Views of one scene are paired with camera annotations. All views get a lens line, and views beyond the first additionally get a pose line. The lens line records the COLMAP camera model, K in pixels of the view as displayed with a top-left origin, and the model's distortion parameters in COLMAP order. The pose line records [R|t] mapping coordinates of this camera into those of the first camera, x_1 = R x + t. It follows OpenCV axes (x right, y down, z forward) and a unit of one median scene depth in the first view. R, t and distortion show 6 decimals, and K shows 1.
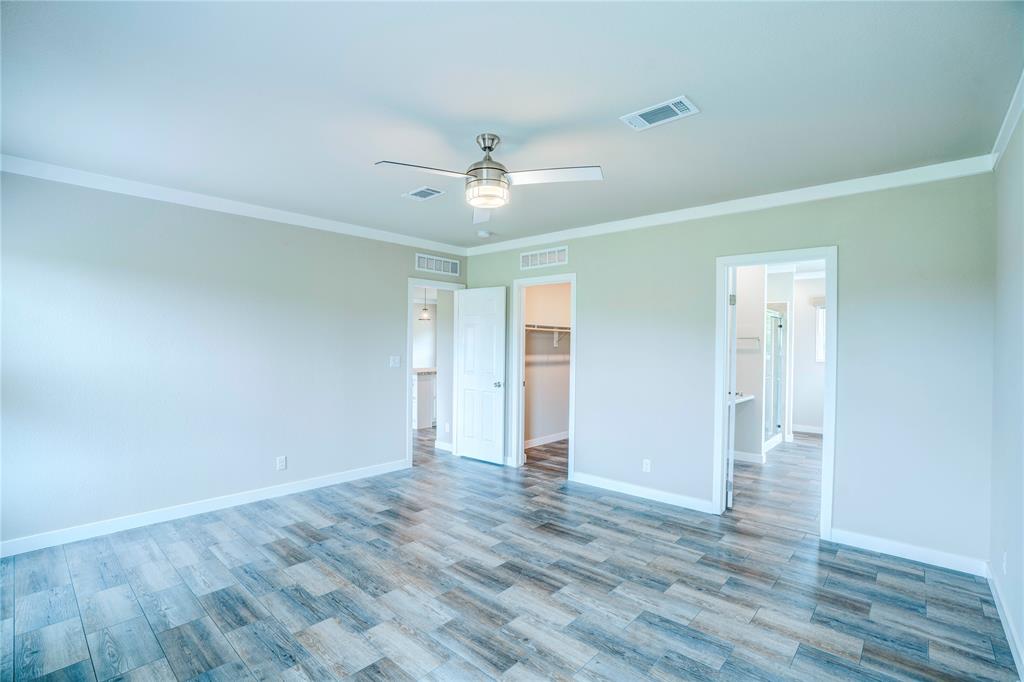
lens RADIAL K [[473.2, 0, 509.3], [0, 473.2, 342.6], [0, 0, 1]] dist [-0.077192, 0.030011]
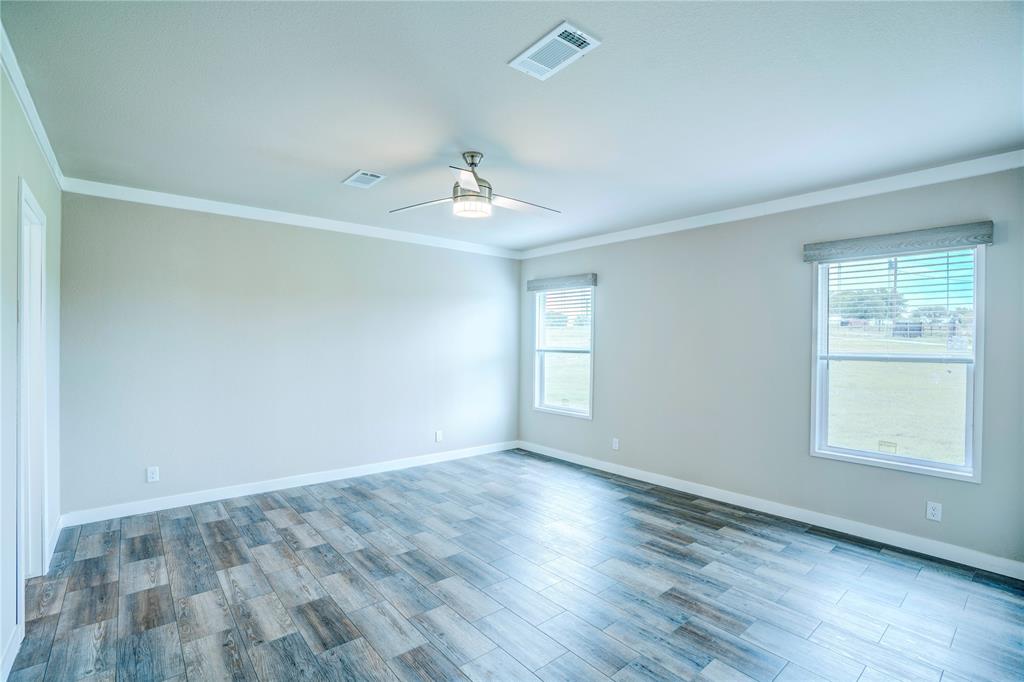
lens RADIAL K [[473.2, 0, 509.3], [0, 473.2, 342.6], [0, 0, 1]] dist [-0.077192, 0.030011]
pose [[-0.990729, -0.017082, 0.134777, -0.274015], [-0.016784, 0.999854, 0.003345, 0.000129], [-0.134814, 0.001052, -0.990870, 1.981776]]
